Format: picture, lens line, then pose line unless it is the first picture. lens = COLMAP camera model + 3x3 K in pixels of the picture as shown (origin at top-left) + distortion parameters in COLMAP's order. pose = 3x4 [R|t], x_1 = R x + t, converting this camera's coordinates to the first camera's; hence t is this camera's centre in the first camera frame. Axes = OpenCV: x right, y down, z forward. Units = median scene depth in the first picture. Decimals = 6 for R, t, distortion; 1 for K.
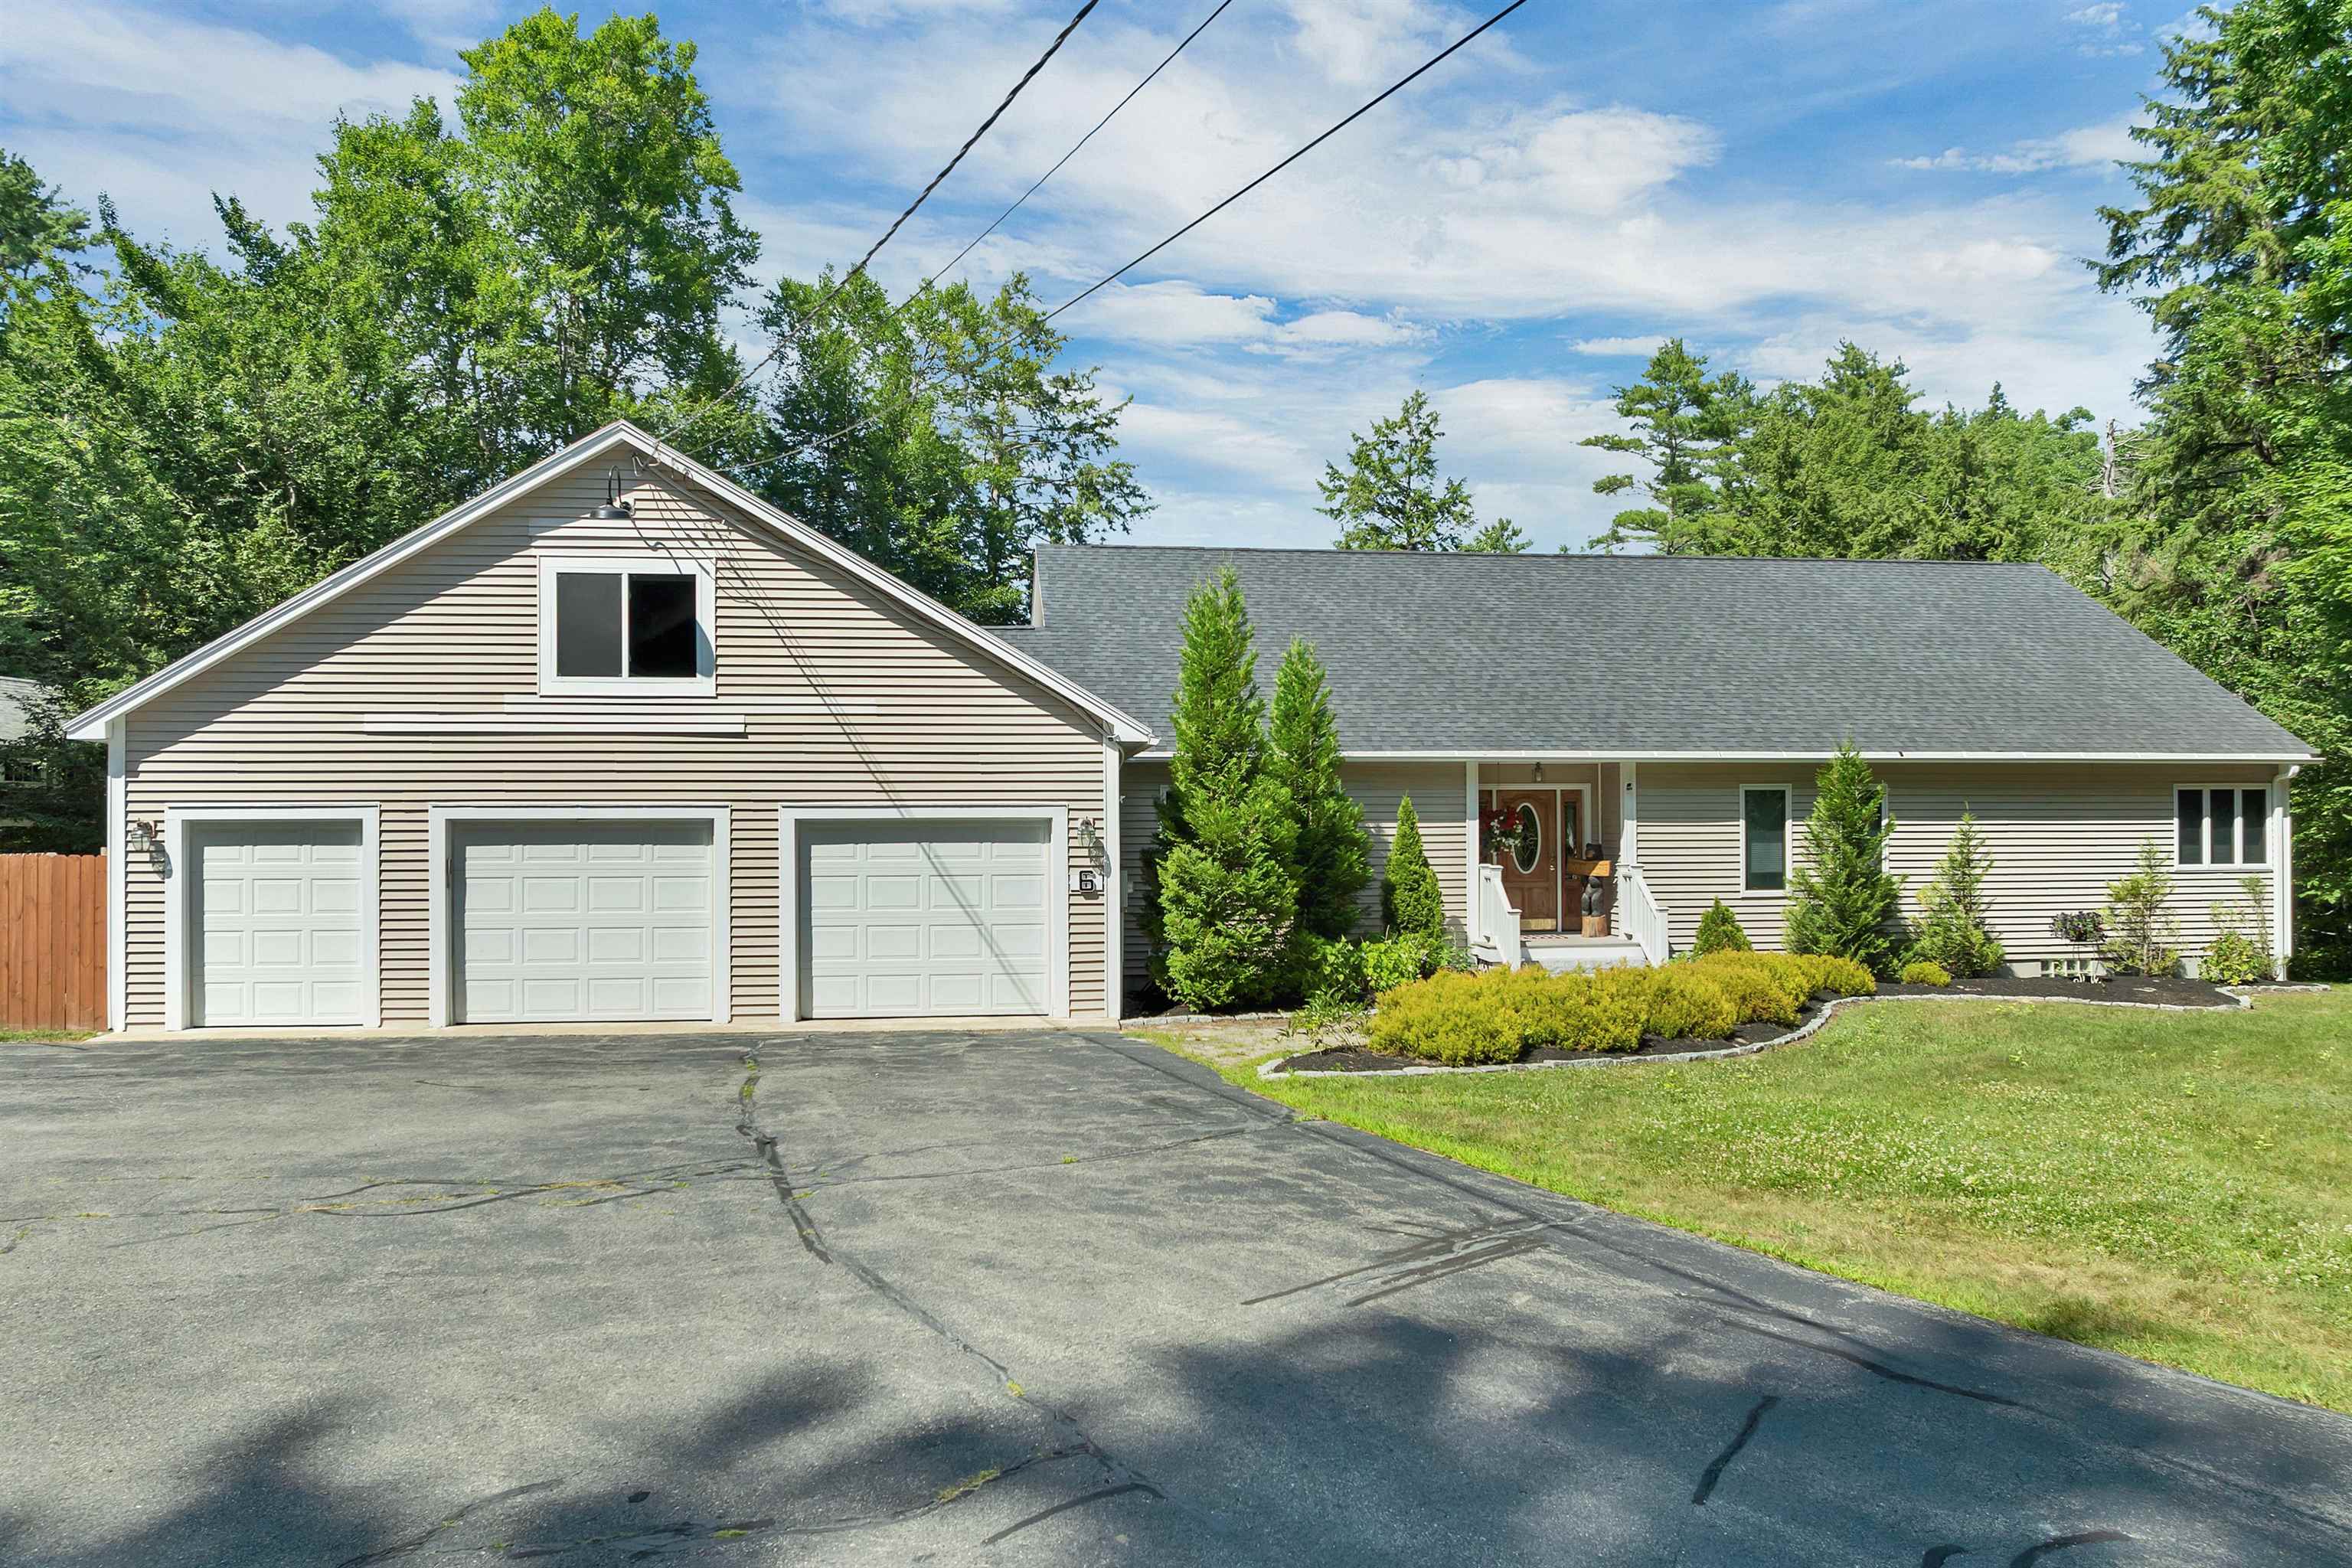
lens RADIAL K [[1687.9, 0, 1175.1], [0, 1687.9, 831.5], [0, 0, 1]] dist [-0.049711, 0.005221]
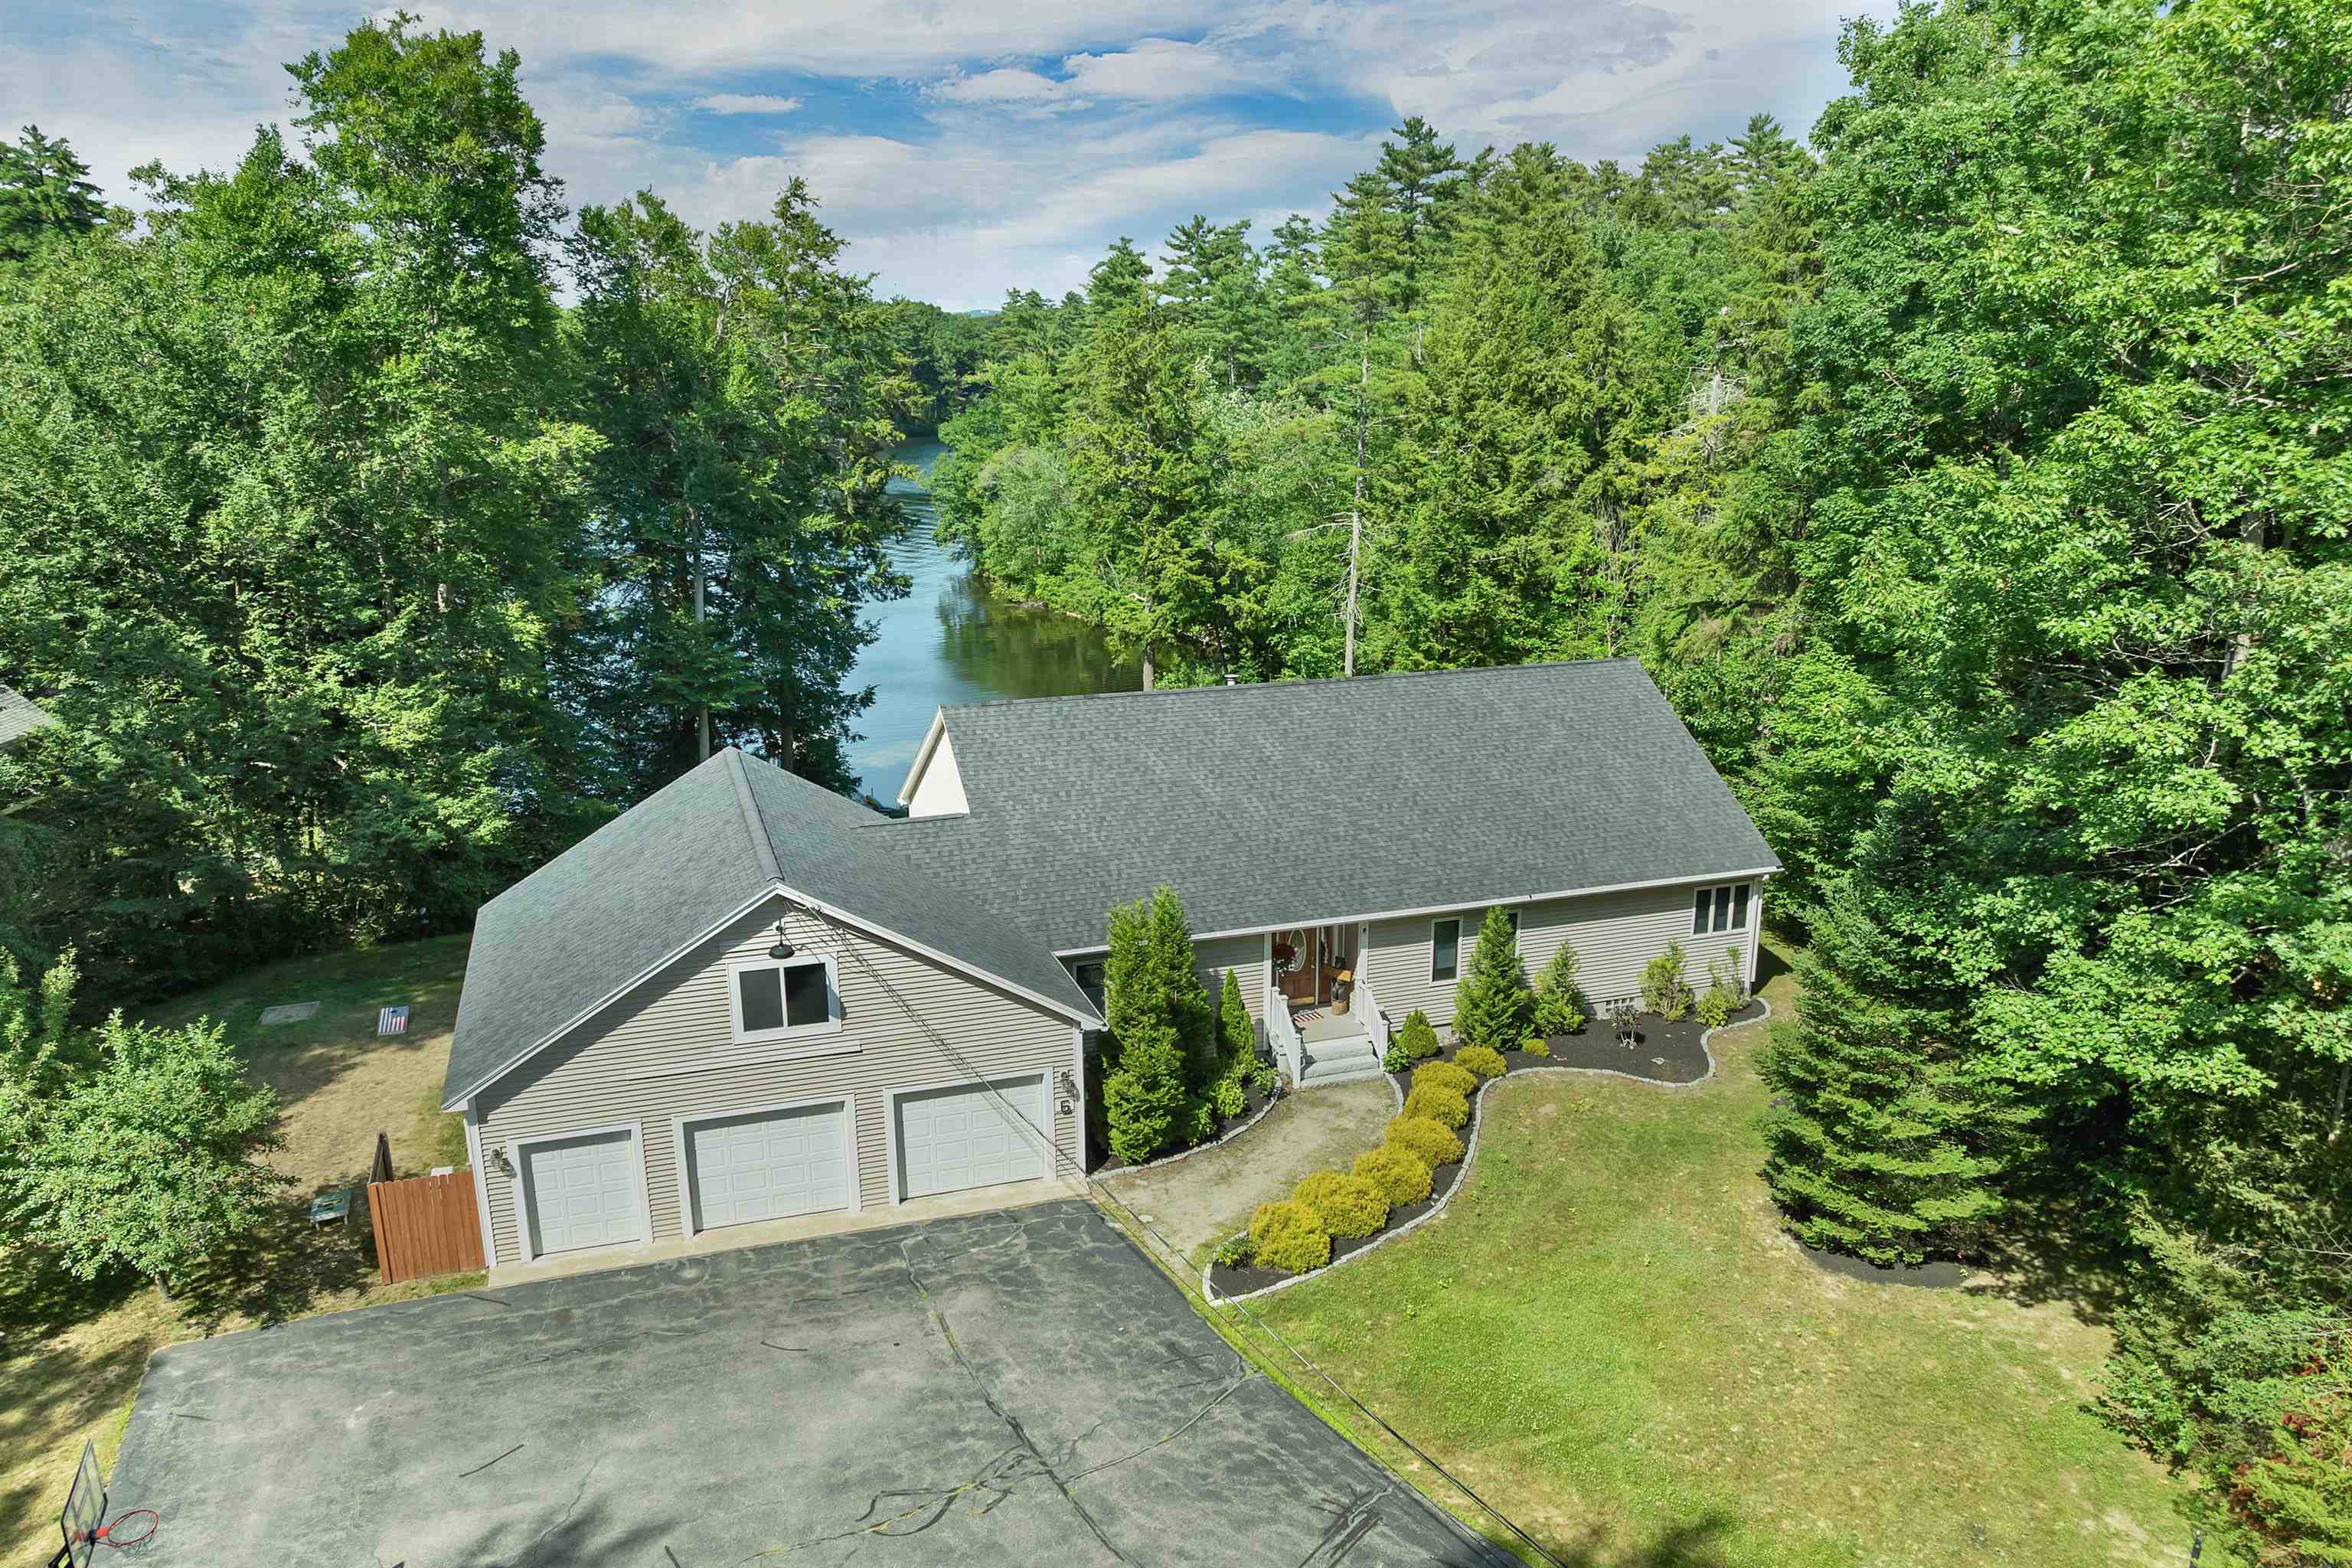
lens RADIAL K [[1687.9, 0, 1175.1], [0, 1687.9, 831.5], [0, 0, 1]] dist [-0.049711, 0.005221]
pose [[0.980150, -0.054578, 0.190597, -0.195497], [-0.000447, 0.960751, 0.277412, -0.546634], [-0.198256, -0.271991, 0.941656, -0.415588]]
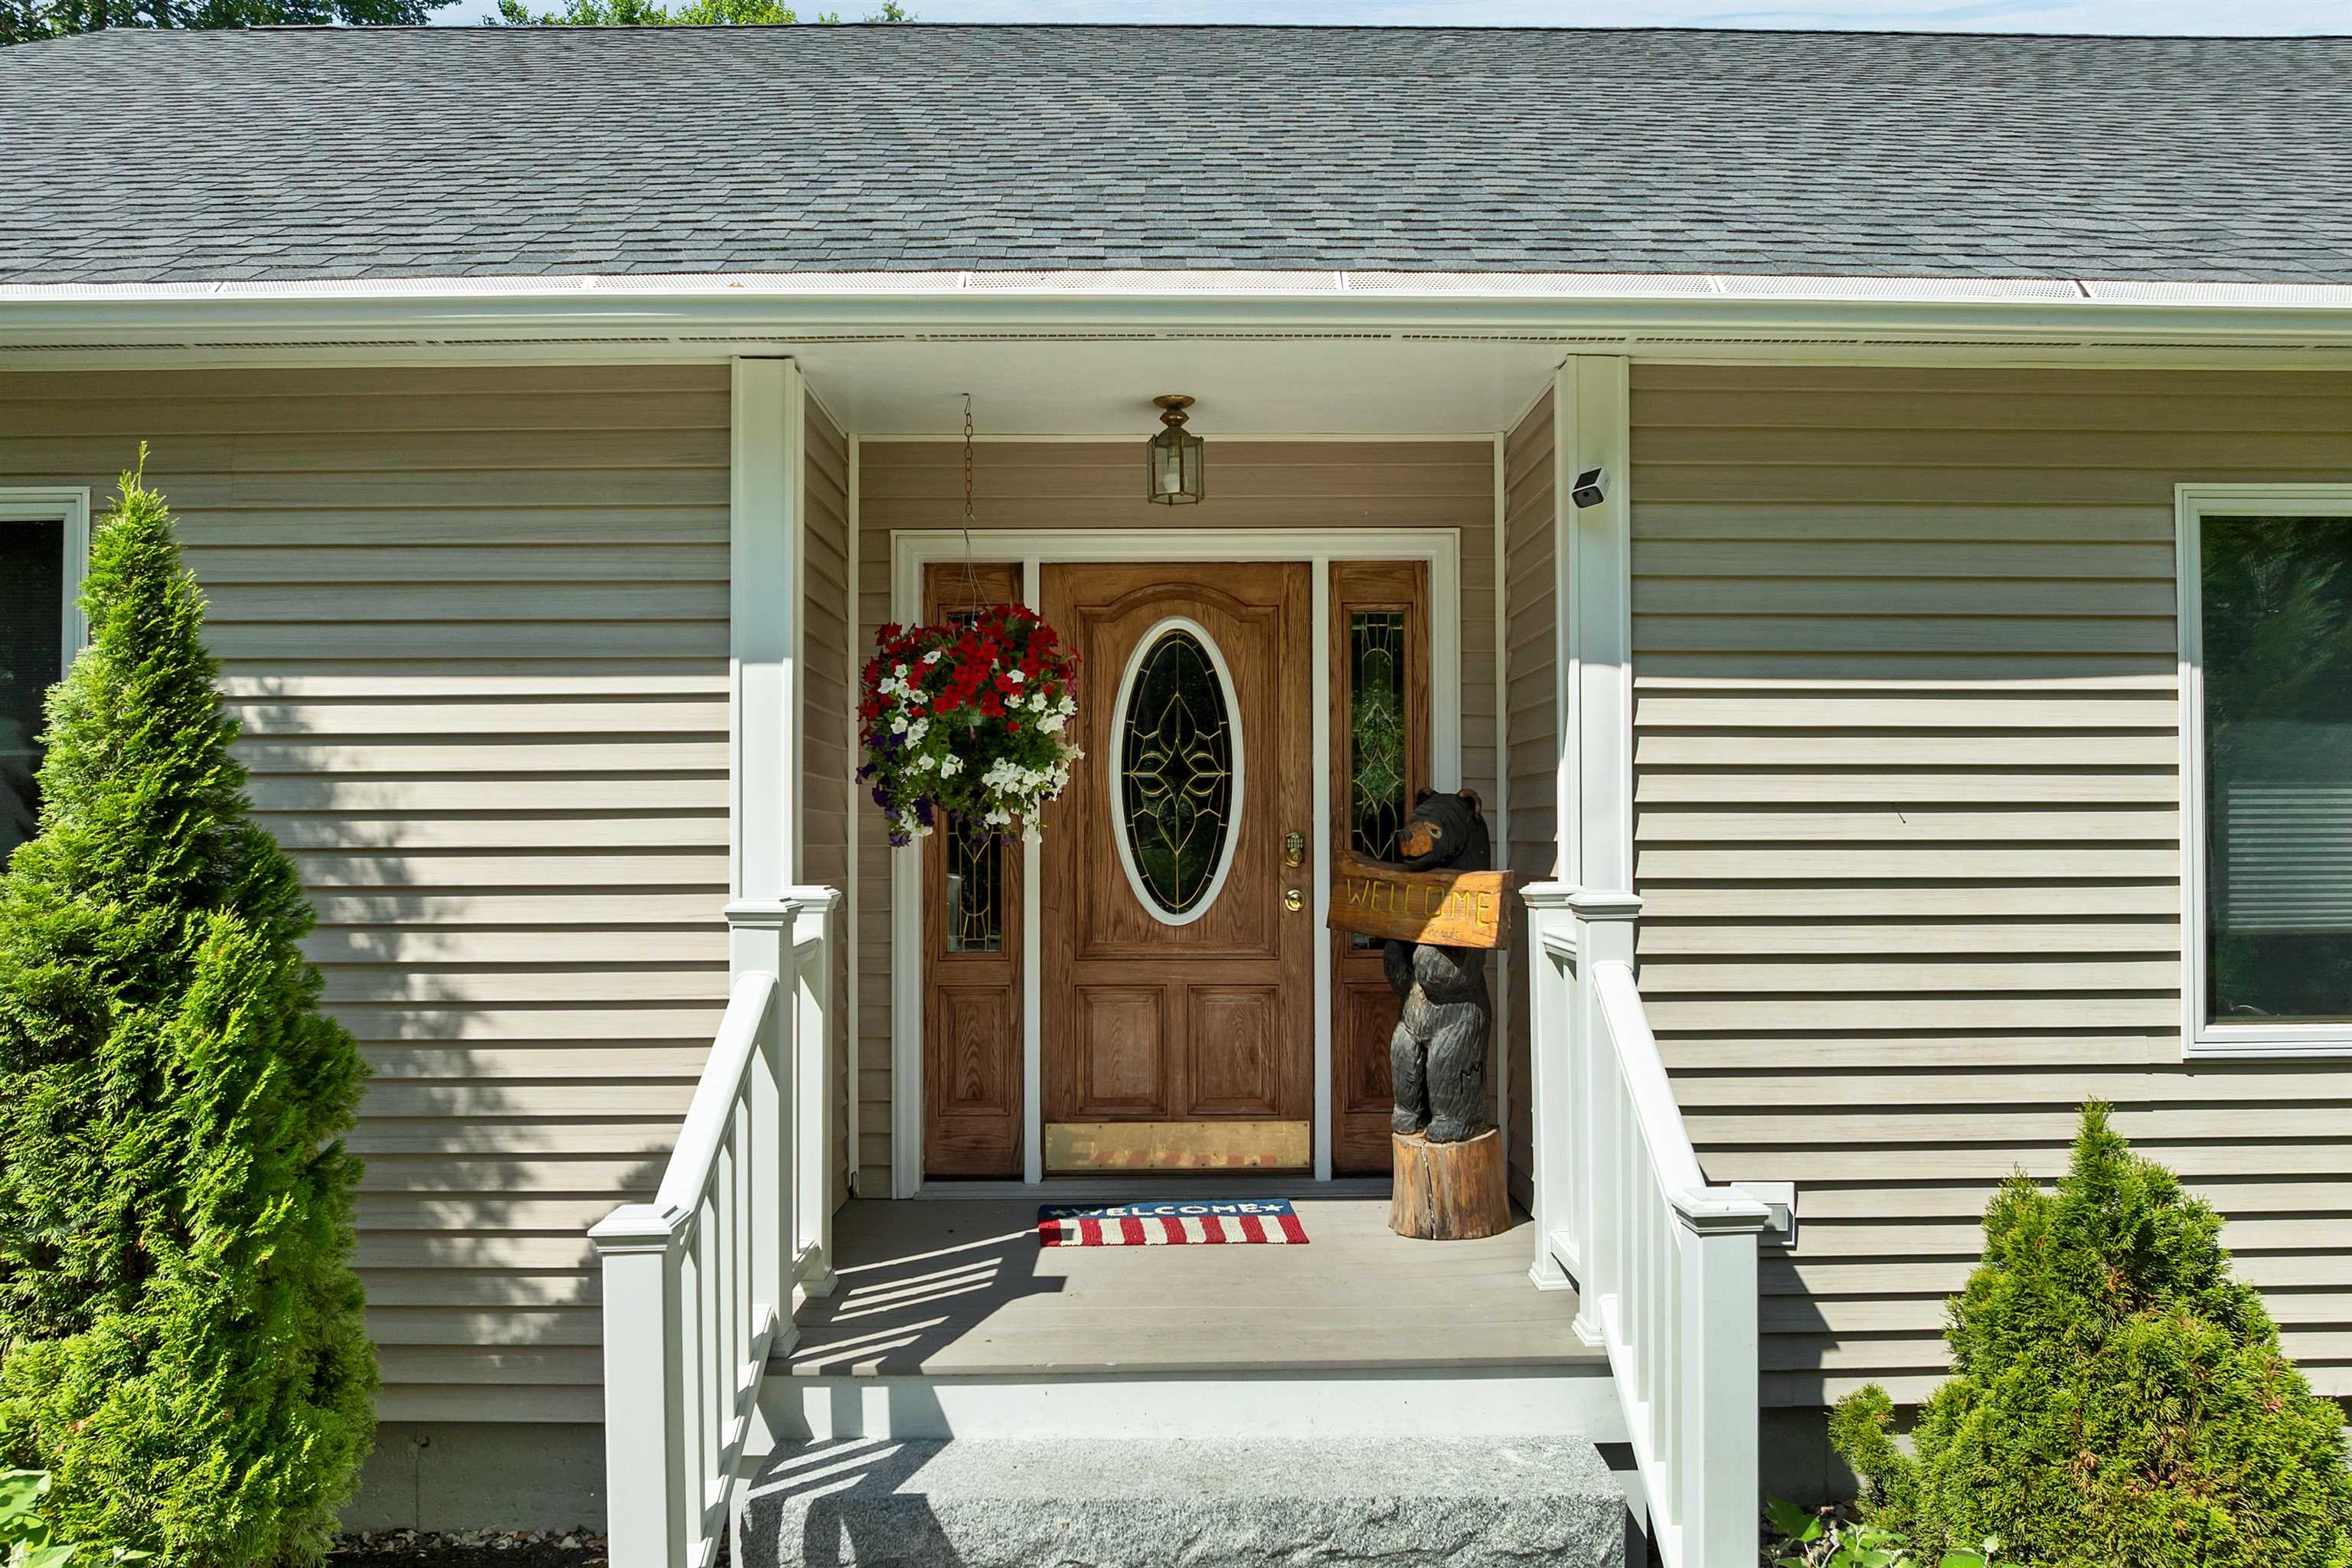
lens RADIAL K [[1687.9, 0, 1175.1], [0, 1687.9, 831.5], [0, 0, 1]] dist [-0.049711, 0.005221]
pose [[0.991131, -0.002130, -0.132870, 0.246957], [0.003824, 0.999915, 0.012498, 0.009706], [0.132832, -0.012895, 0.991055, 0.794825]]
